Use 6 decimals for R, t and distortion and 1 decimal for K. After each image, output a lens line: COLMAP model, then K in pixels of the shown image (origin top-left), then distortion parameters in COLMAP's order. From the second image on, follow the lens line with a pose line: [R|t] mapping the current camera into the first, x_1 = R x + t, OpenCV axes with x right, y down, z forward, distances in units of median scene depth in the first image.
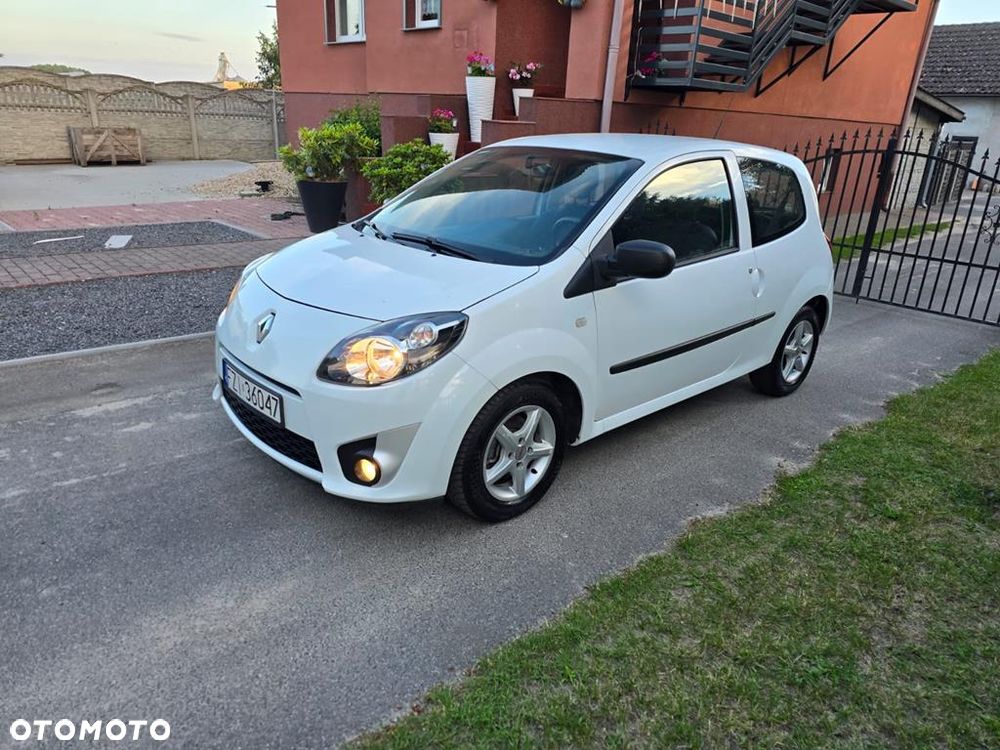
lens RADIAL K [[668.9, 0, 503.9], [0, 668.9, 369.2], [0, 0, 1]] dist [0.054080, -0.046606]
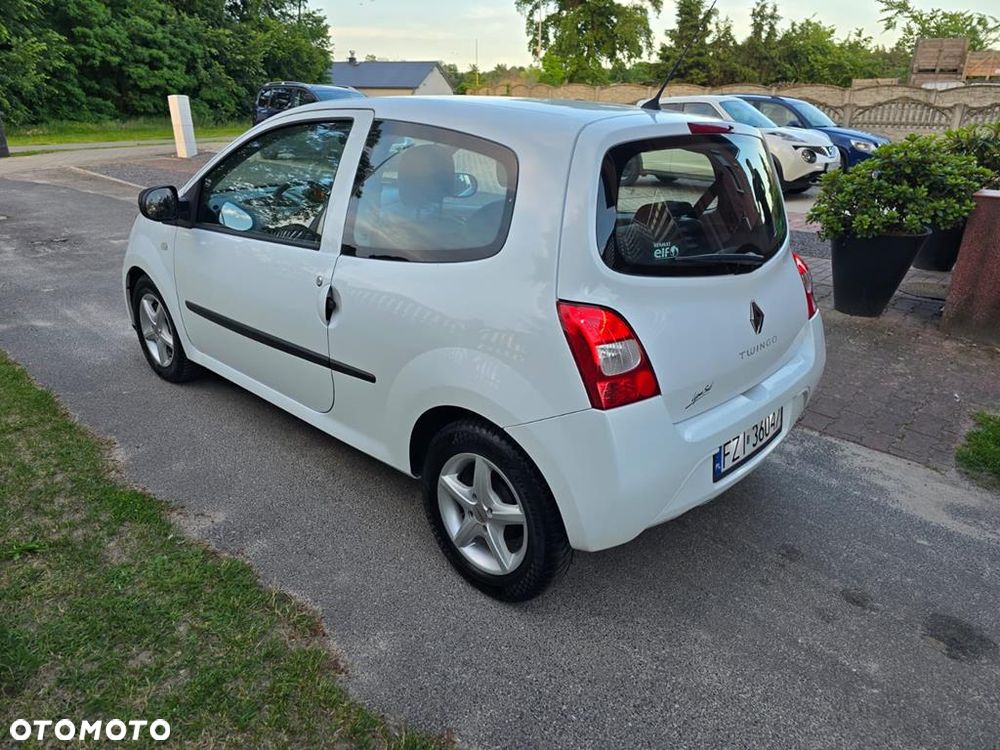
lens RADIAL K [[668.9, 0, 495.5], [0, 668.9, 377.5], [0, 0, 1]] dist [0.054080, -0.046606]
pose [[0.071425, 0.321820, -0.944103, 1.078129], [-0.356053, 0.892388, 0.277255, -0.320196], [0.931732, 0.316348, 0.178324, 1.094482]]
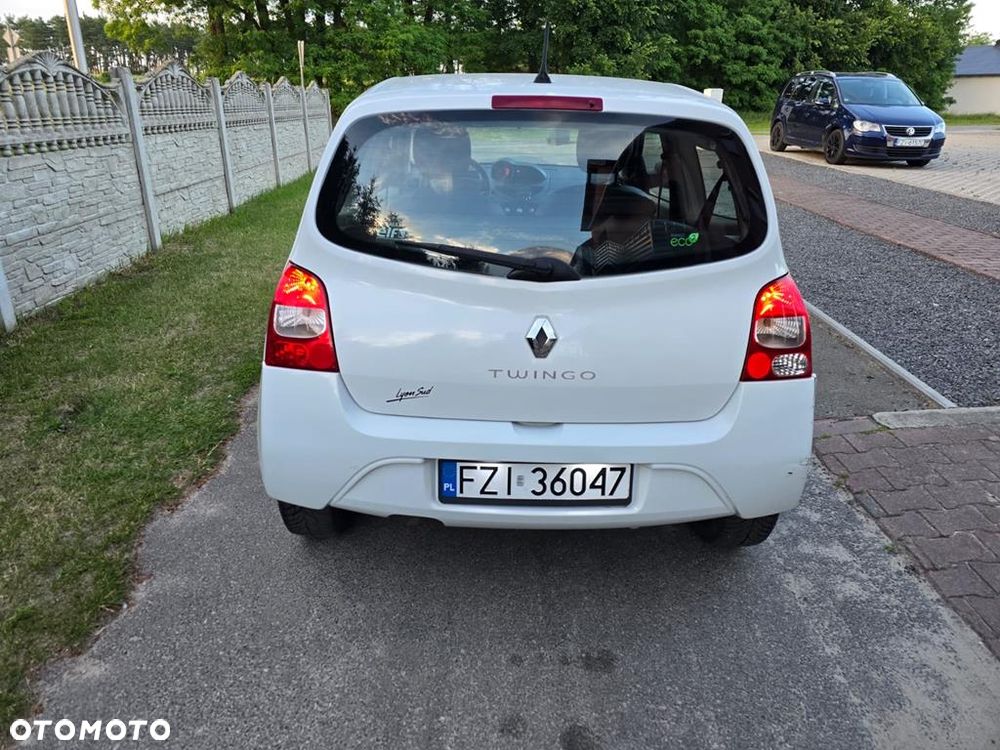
lens RADIAL K [[668.9, 0, 491.5], [0, 668.9, 369.9], [0, 0, 1]] dist [0.054080, -0.046606]
pose [[-0.675753, 0.223777, -0.702340, 0.872190], [-0.296050, 0.790191, 0.536611, -0.524374], [0.675064, 0.570545, -0.467725, 1.641957]]
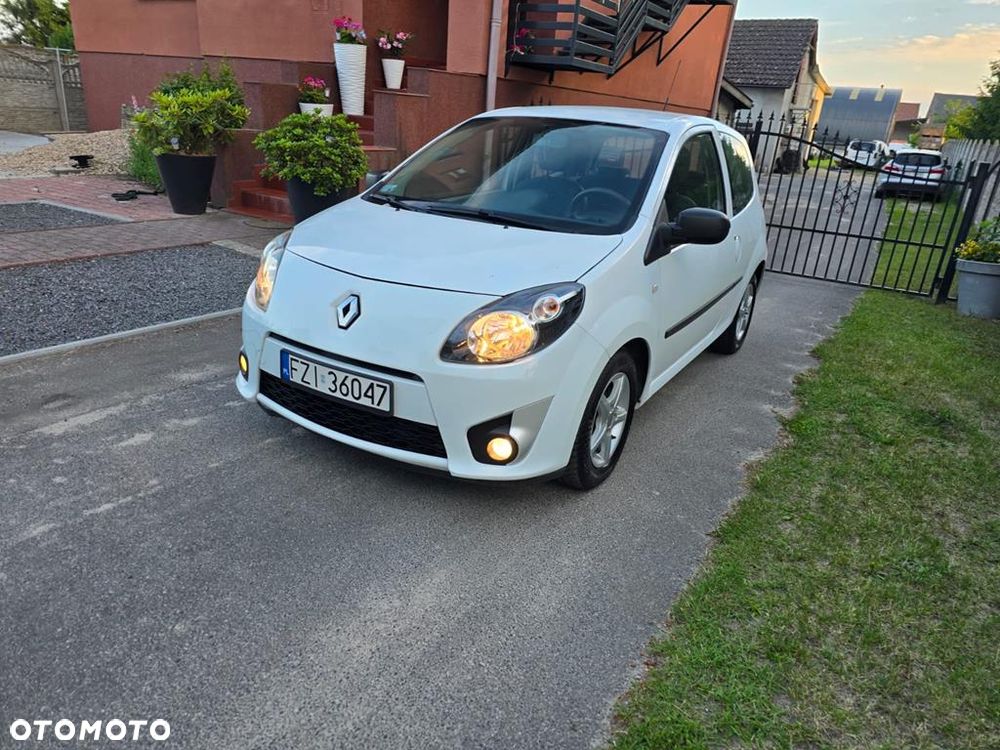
lens RADIAL K [[668.9, 0, 514.2], [0, 668.9, 384.4], [0, 0, 1]] dist [0.054080, -0.046606]
pose [[0.957502, -0.085899, 0.275338, -0.302683], [0.072907, 0.995703, 0.057098, 0.001786], [-0.279060, -0.034598, 0.959650, 0.042992]]
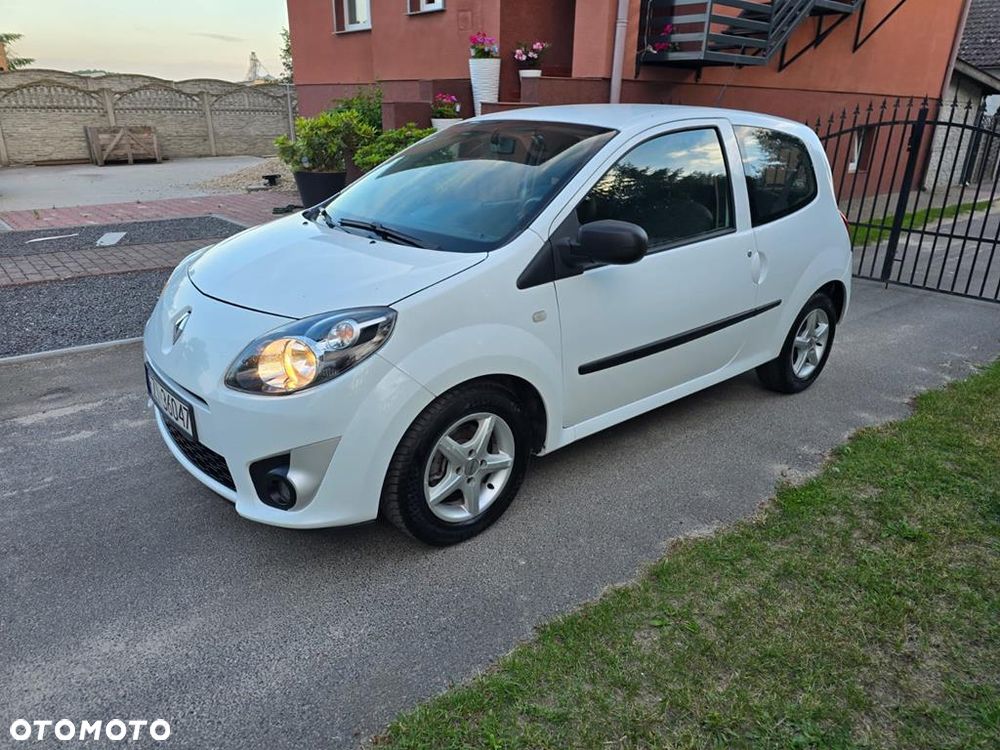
lens RADIAL K [[668.9, 0, 501.8], [0, 668.9, 368.3], [0, 0, 1]] dist [0.054080, -0.046606]
pose [[0.998679, -0.012049, -0.049943, 0.084911], [0.012607, 0.999861, 0.010868, -0.009752], [0.049805, -0.011484, 0.998693, 0.098536]]
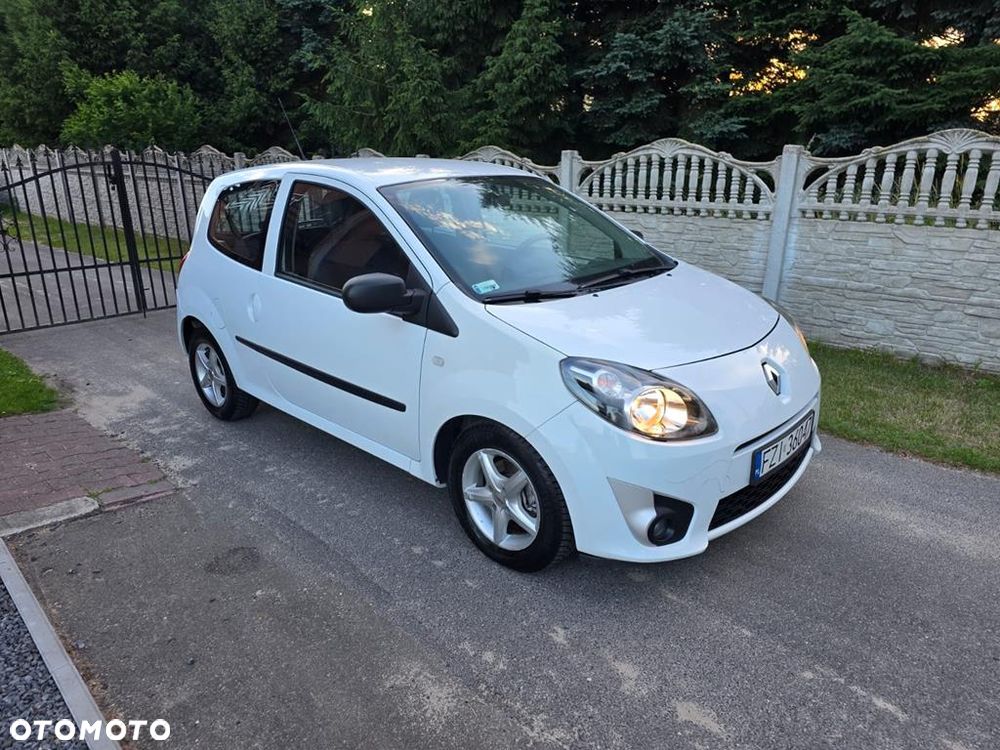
lens RADIAL K [[668.9, 0, 497.2], [0, 668.9, 378.3], [0, 0, 1]] dist [0.054080, -0.046606]
pose [[-0.067170, -0.365818, 0.928259, -0.926845], [0.344127, 0.864777, 0.365702, -0.416083], [-0.936518, 0.344003, 0.067800, 0.990234]]
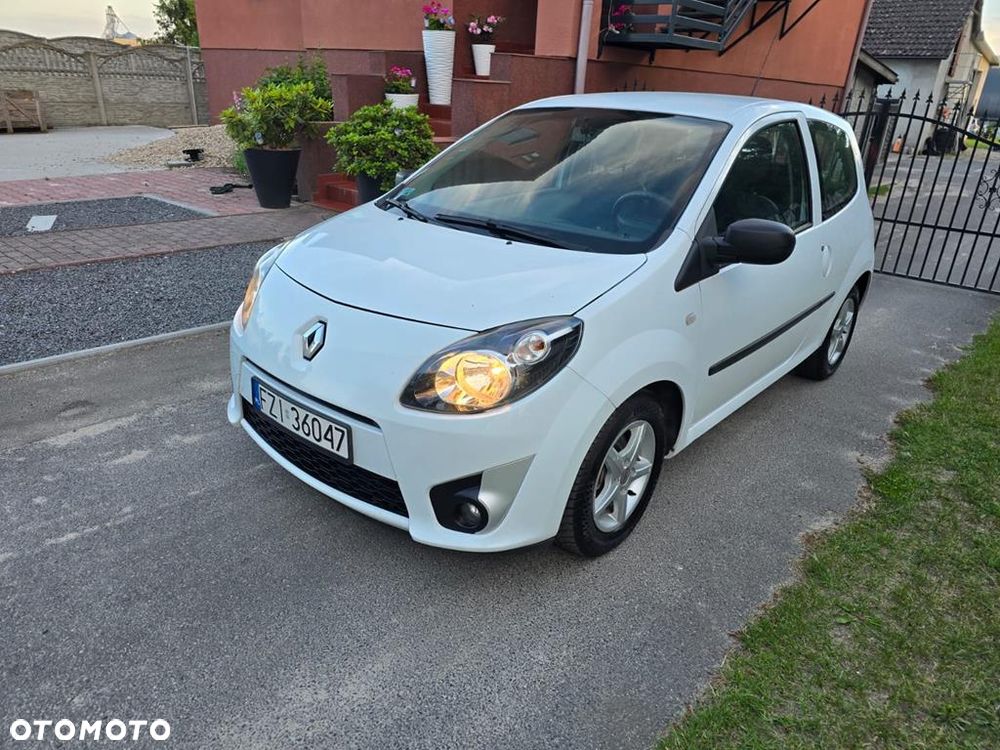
lens RADIAL K [[668.9, 0, 499.6], [0, 668.9, 386.5], [0, 0, 1]] dist [0.054080, -0.046606]
pose [[0.994355, -0.042975, 0.097015, -0.162695], [0.036121, 0.996798, 0.071331, -0.042179], [-0.099770, -0.067424, 0.992723, 0.131768]]
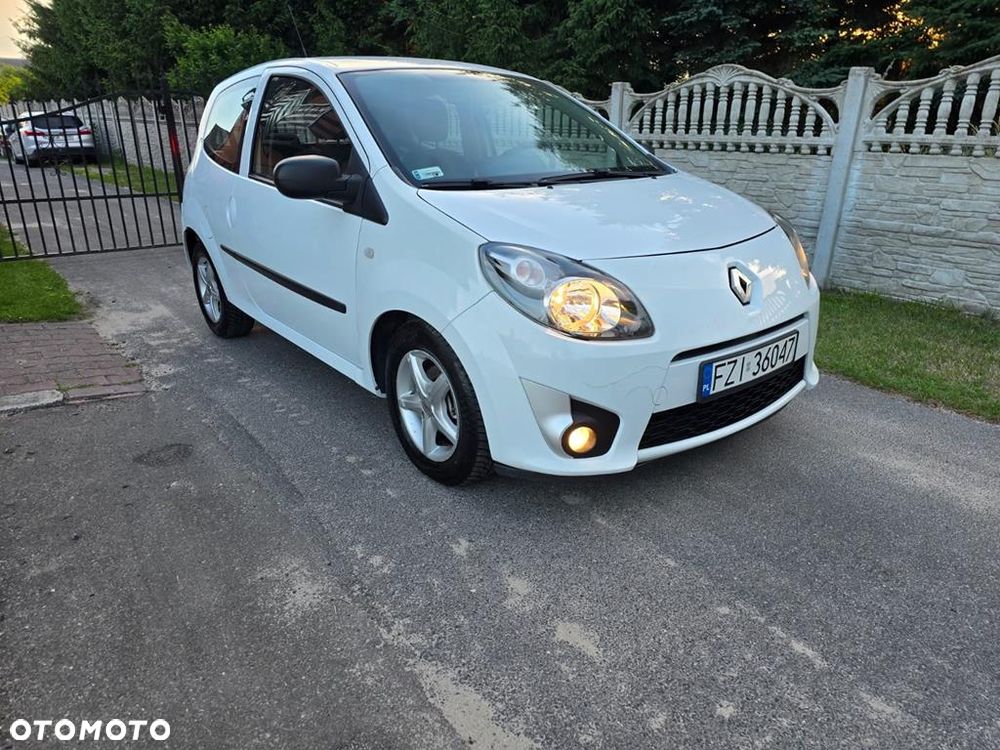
lens RADIAL K [[668.9, 0, 505.2], [0, 668.9, 383.9], [0, 0, 1]] dist [0.054080, -0.046606]
pose [[0.065252, -0.408574, 0.910390, -0.895437], [0.339200, 0.867089, 0.364829, -0.271325], [-0.938448, 0.284998, 0.195168, 0.870983]]
